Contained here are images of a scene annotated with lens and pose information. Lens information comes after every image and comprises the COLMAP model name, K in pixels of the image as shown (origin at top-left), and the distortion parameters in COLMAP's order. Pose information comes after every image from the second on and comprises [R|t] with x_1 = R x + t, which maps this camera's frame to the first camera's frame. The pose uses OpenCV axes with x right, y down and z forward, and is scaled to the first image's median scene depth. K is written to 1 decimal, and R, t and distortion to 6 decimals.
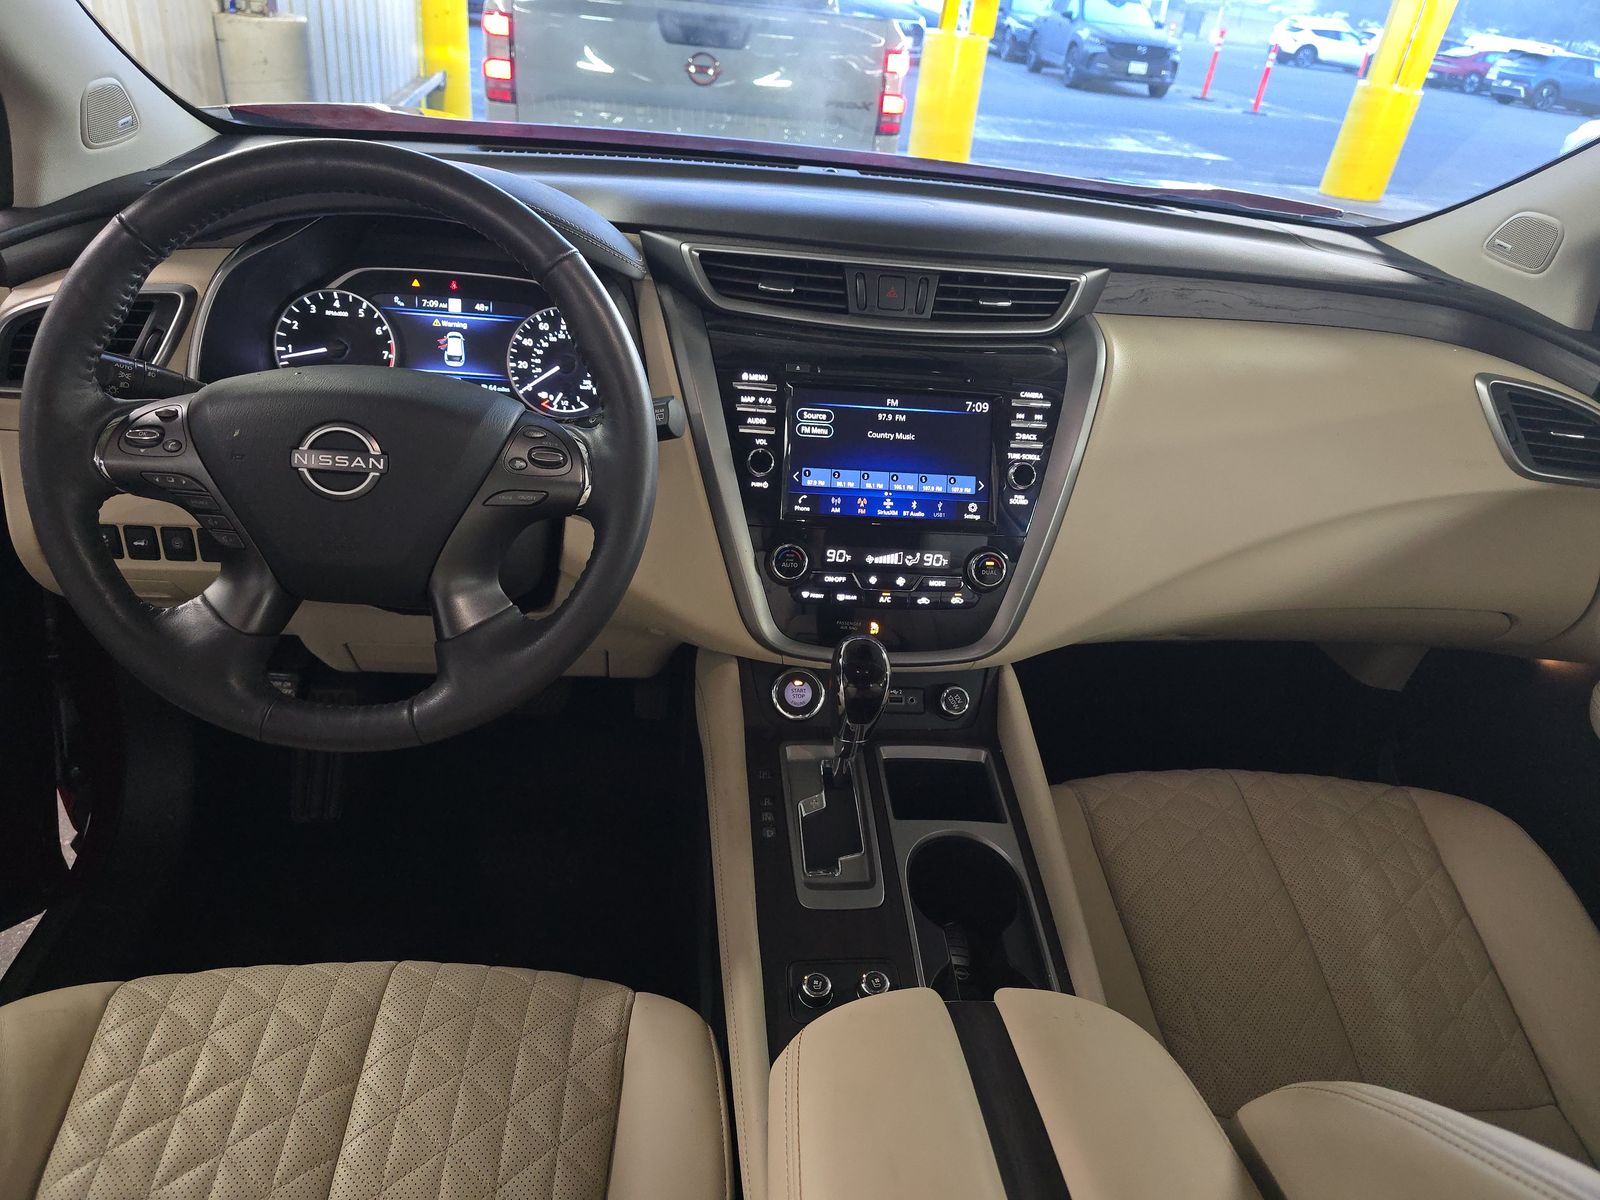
lens RADIAL K [[1065.2, 0, 800.0], [0, 1065.2, 600.0], [0, 0, 1]] dist [0.052626, -0.039466]
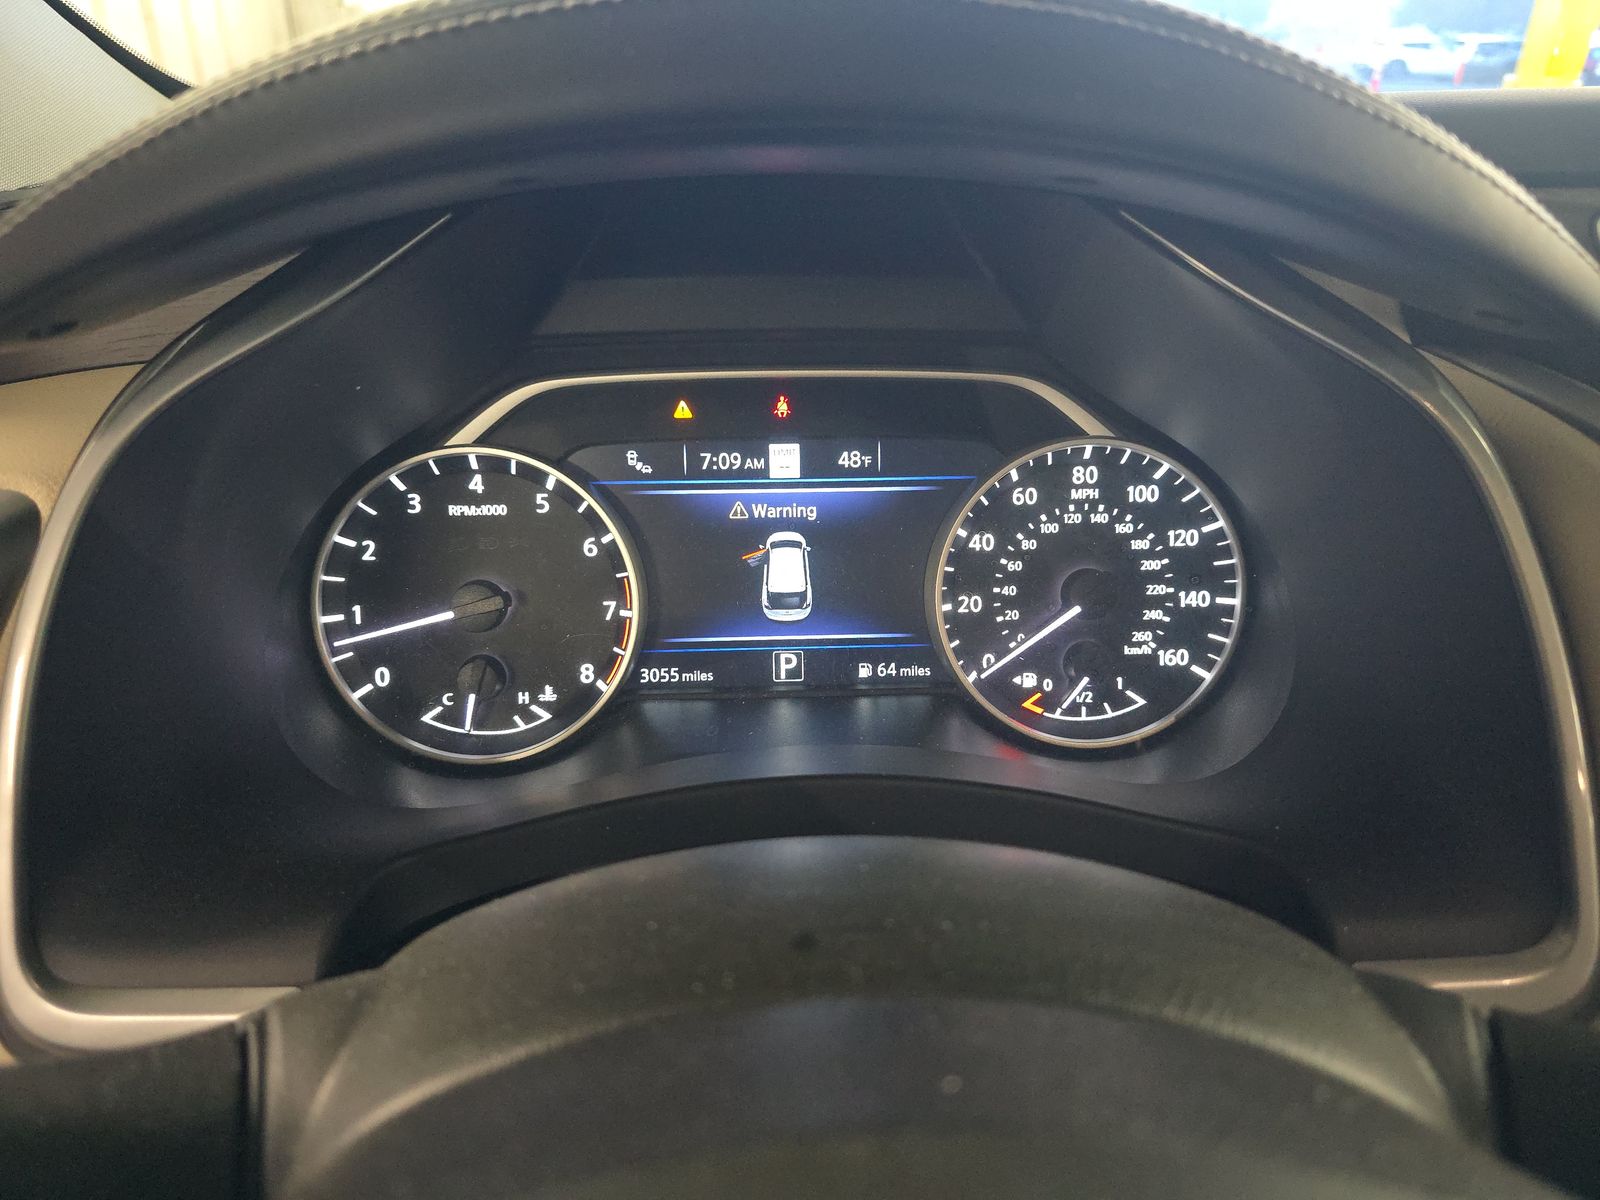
lens RADIAL K [[1084.4, 0, 799.0], [0, 1084.4, 633.1], [0, 0, 1]] dist [0.070169, -0.038921]
pose [[0.995162, -0.063067, -0.075339, -0.296461], [0.059946, 0.997276, -0.042985, -0.201936], [0.077845, 0.038260, 0.996231, 0.641162]]
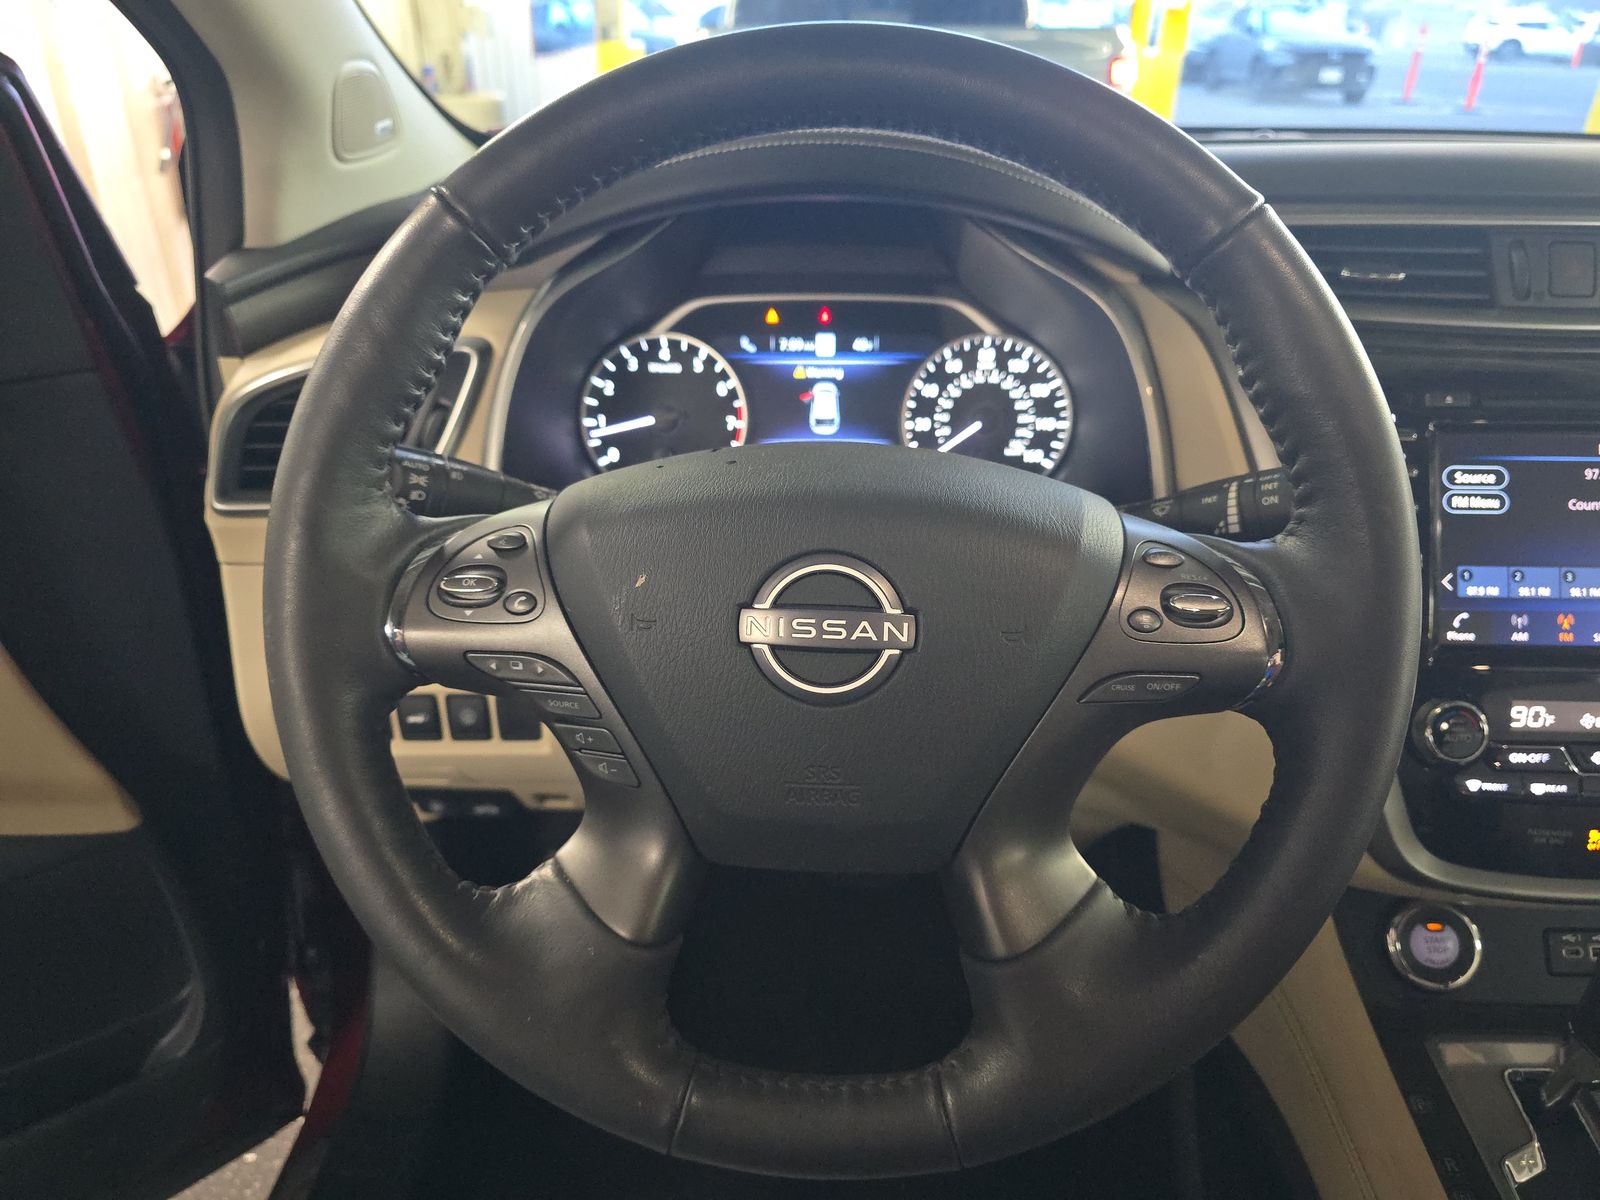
lens RADIAL K [[1065.2, 0, 800.0], [0, 1065.2, 600.0], [0, 0, 1]] dist [0.052626, -0.039466]
pose [[0.988487, -0.032669, -0.147739, -0.245074], [0.025803, 0.998507, -0.048152, -0.079603], [0.149092, 0.043786, 0.987853, 0.332343]]
